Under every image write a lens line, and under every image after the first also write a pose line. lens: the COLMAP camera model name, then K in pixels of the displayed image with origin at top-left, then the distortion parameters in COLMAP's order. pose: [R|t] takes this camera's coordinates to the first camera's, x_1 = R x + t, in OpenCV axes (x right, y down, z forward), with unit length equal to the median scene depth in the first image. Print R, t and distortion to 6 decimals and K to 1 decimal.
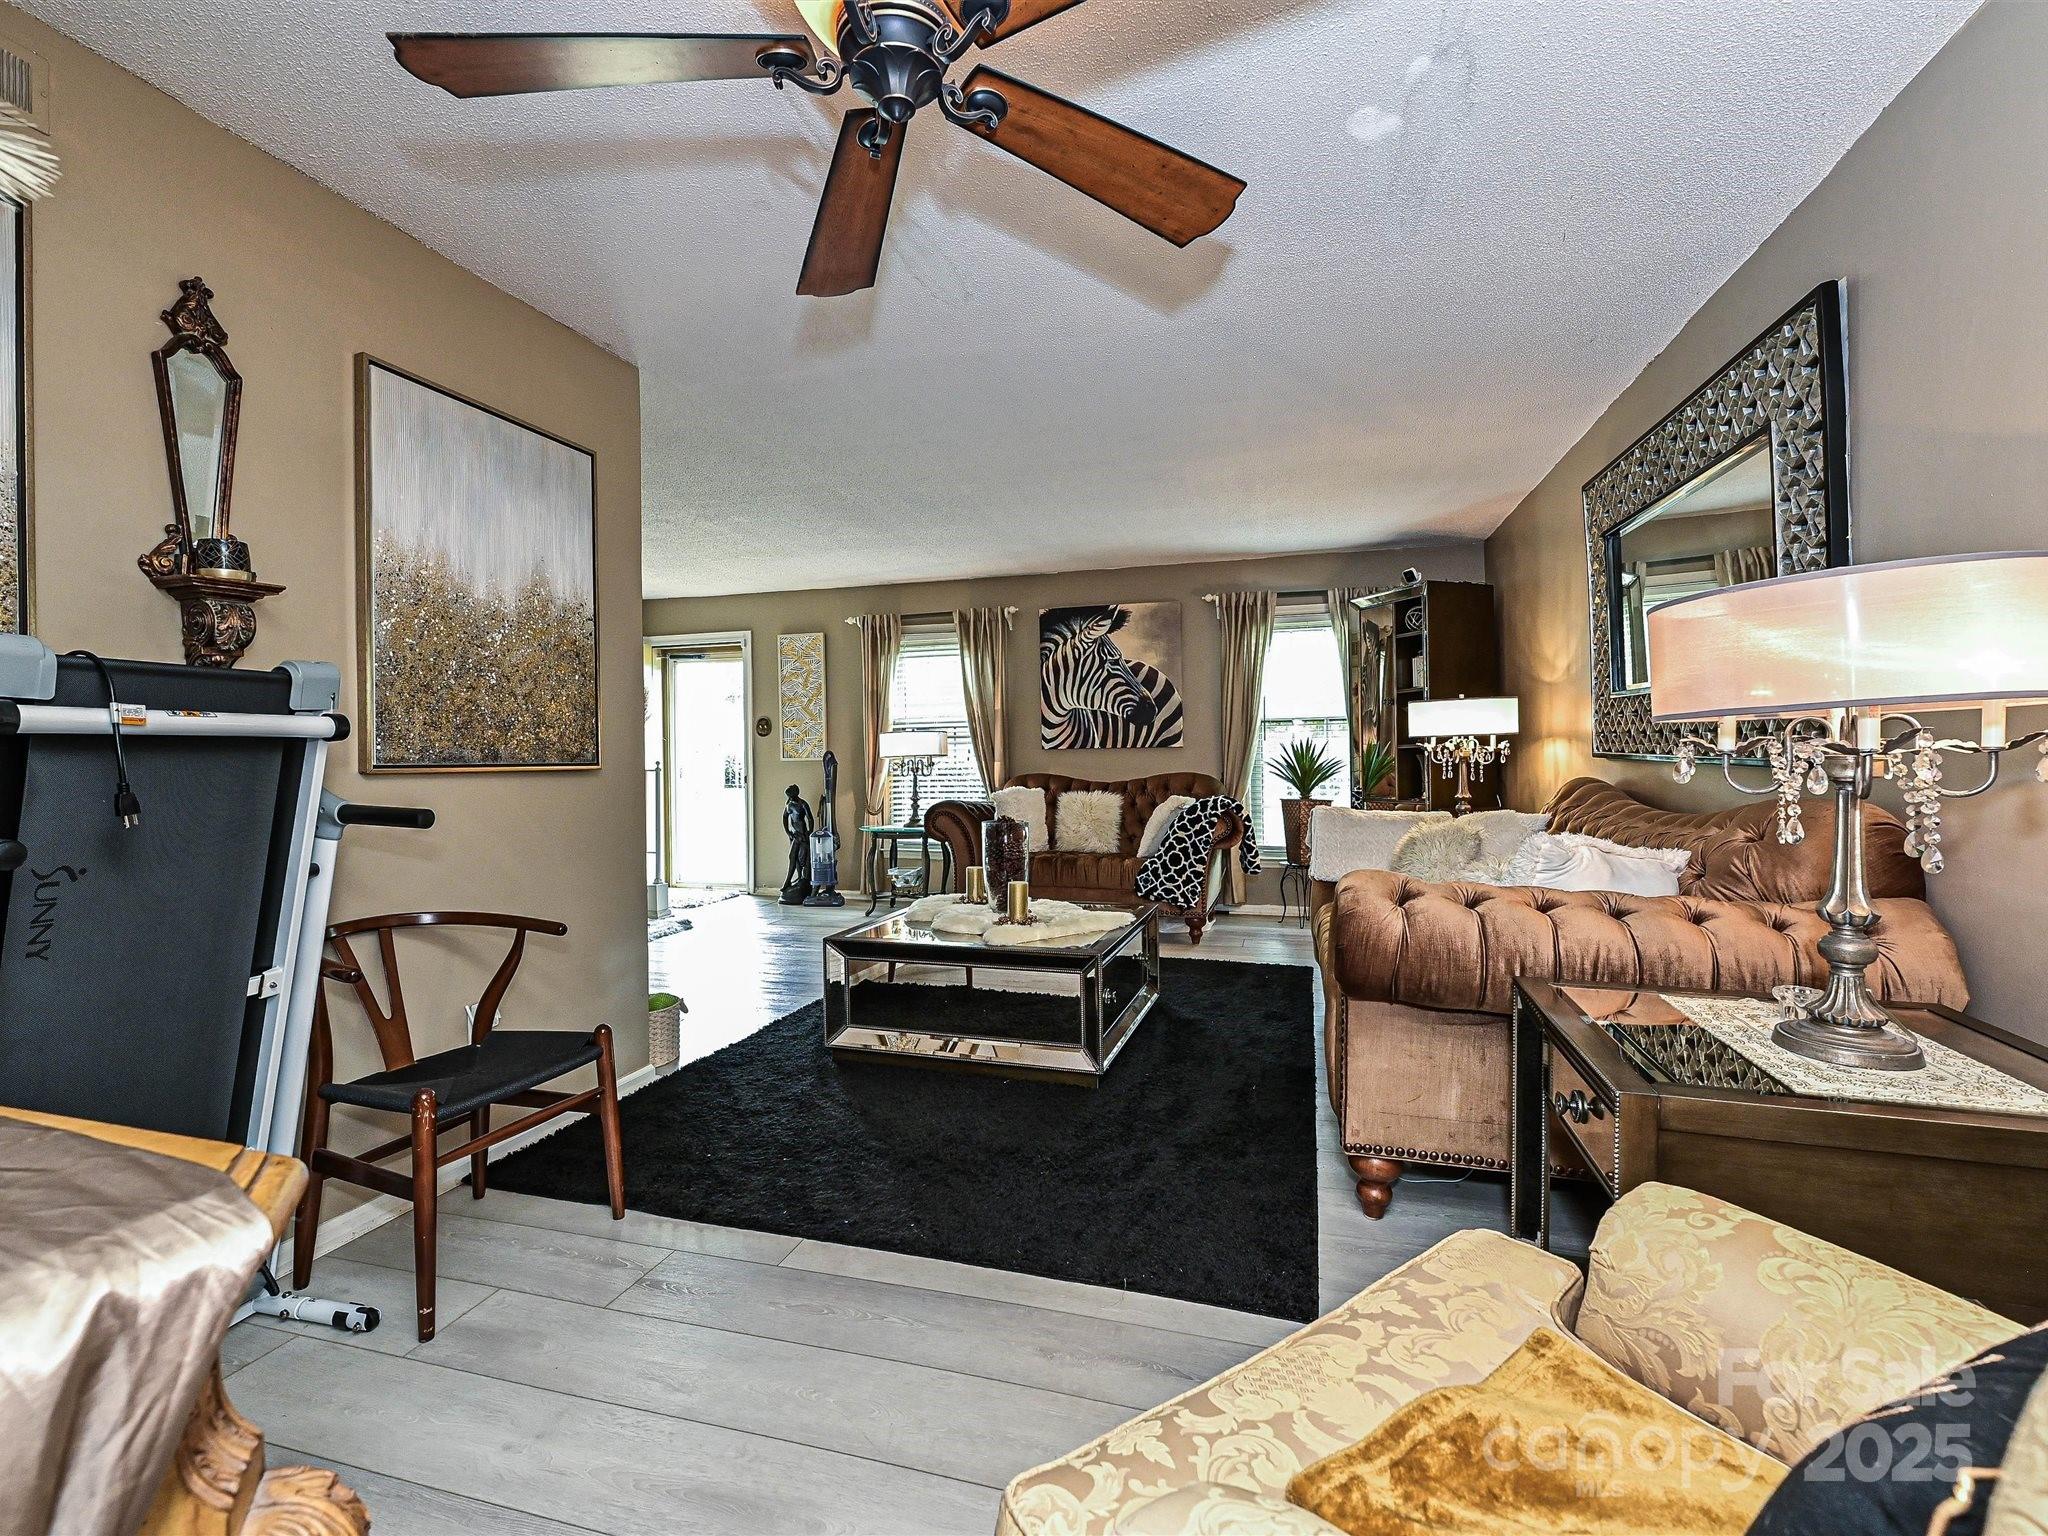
lens RADIAL K [[919.3, 0, 1020.0], [0, 919.3, 750.1], [0, 0, 1]] dist [-0.002158, -0.000562]
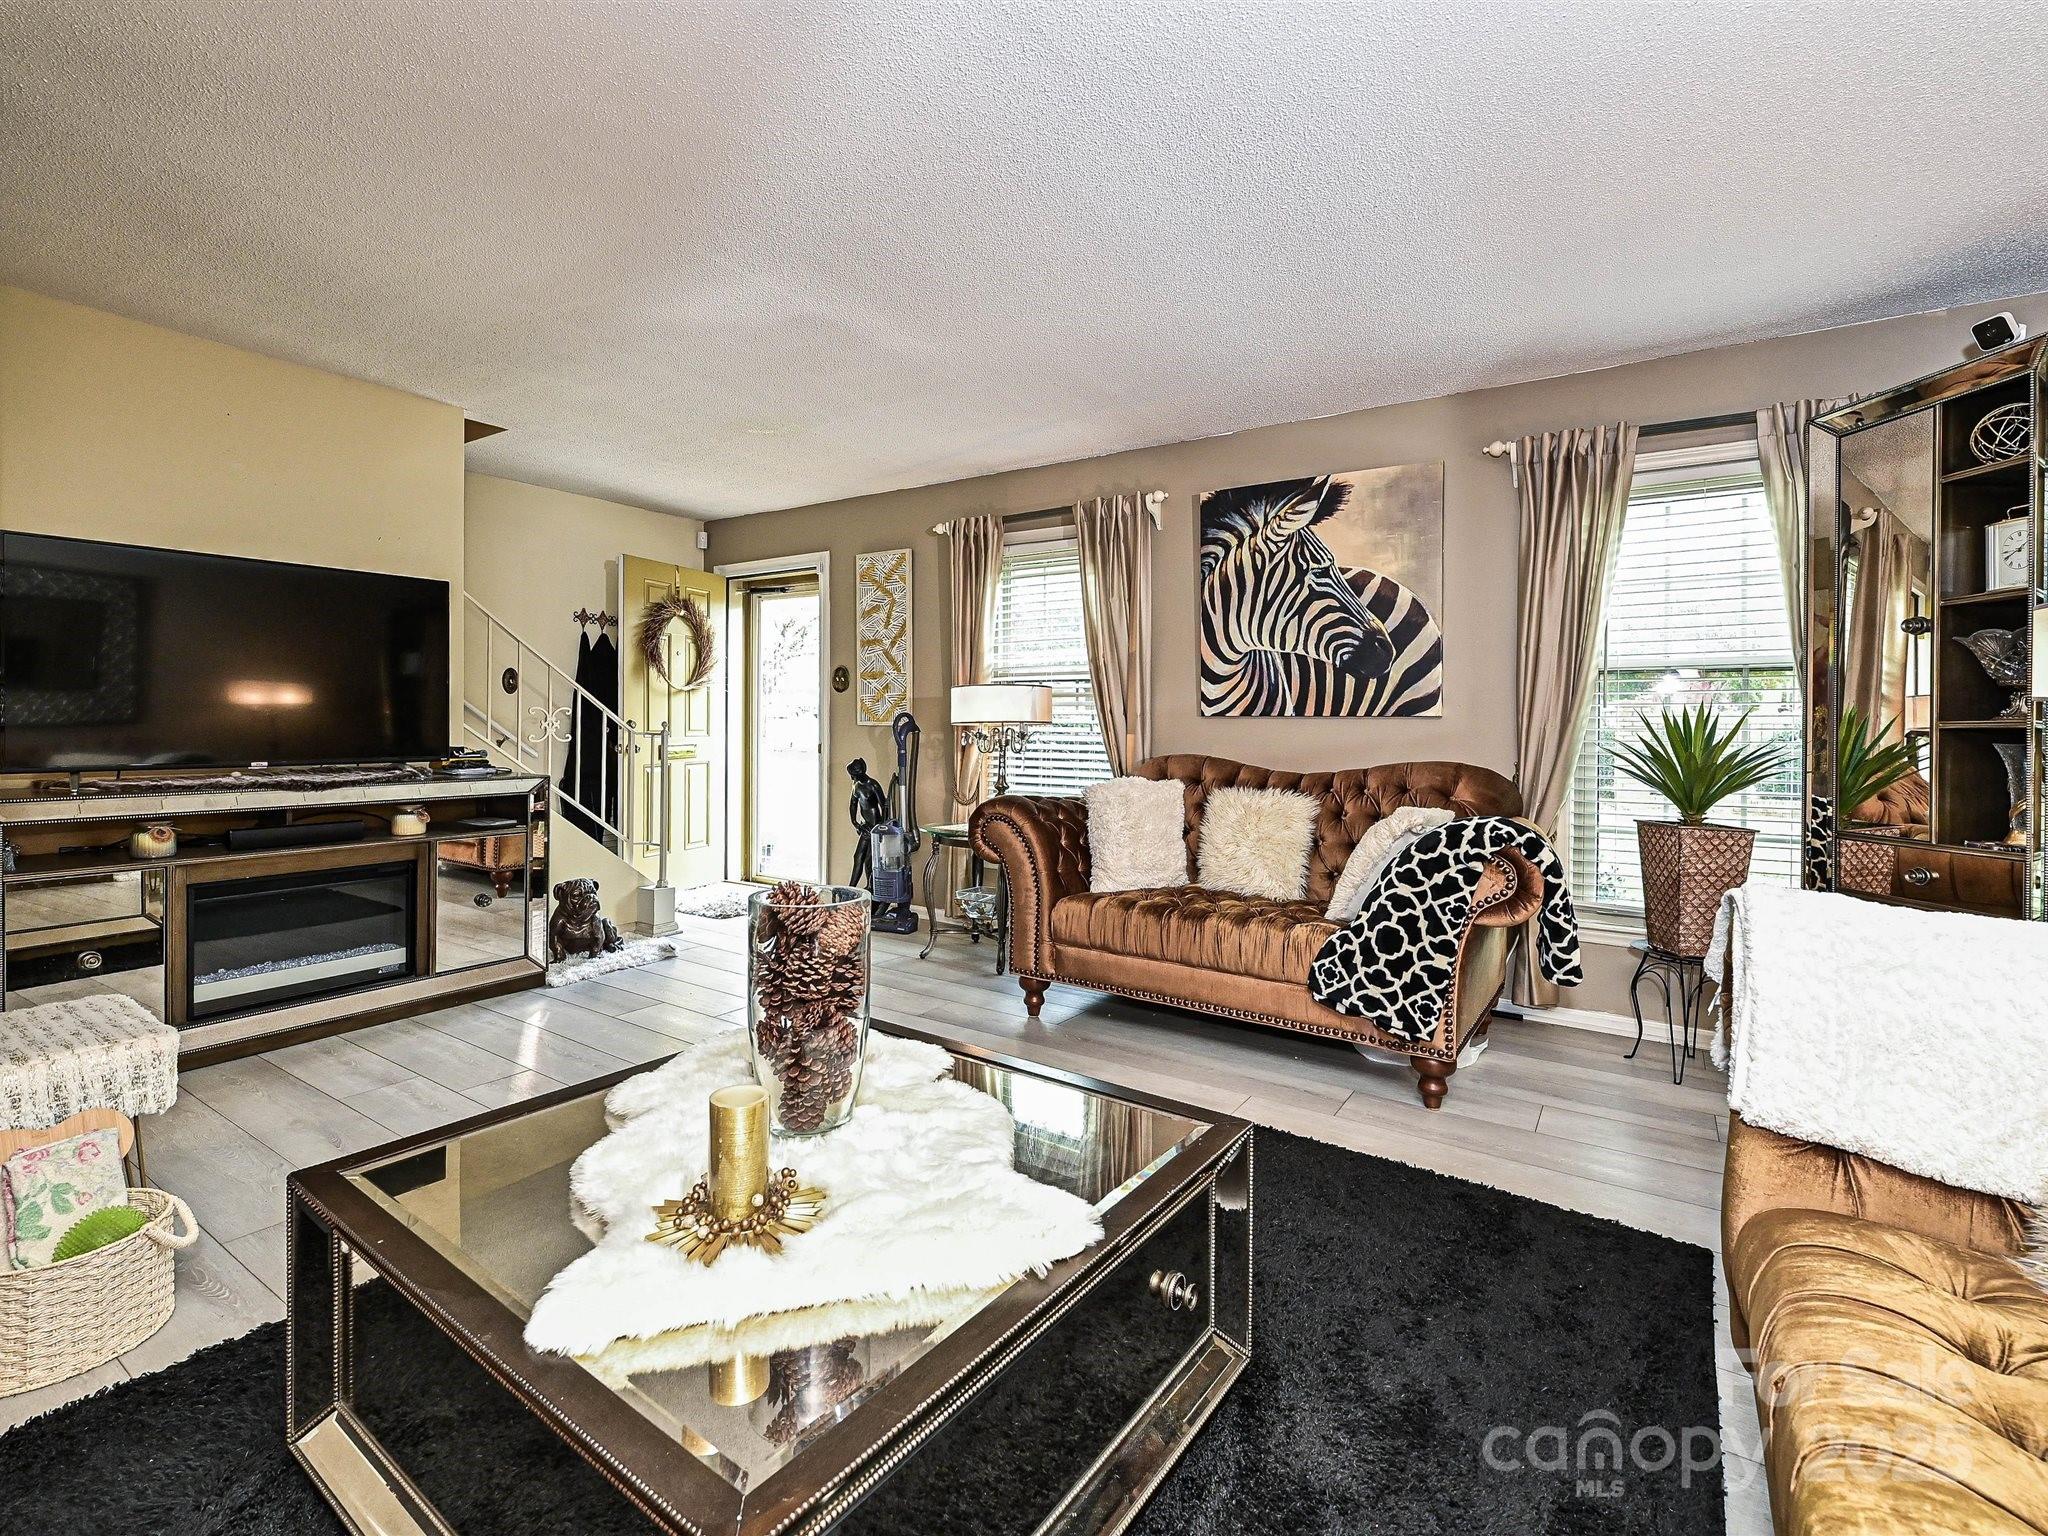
lens RADIAL K [[927.9, 0, 1021.5], [0, 927.9, 728.5], [0, 0, 1]] dist [0.000767, 0.000490]
pose [[0.951487, 0.022966, -0.306830, 0.106023], [-0.018752, 0.999685, 0.016673, -0.000784], [0.307116, -0.010110, 0.951618, 0.370960]]
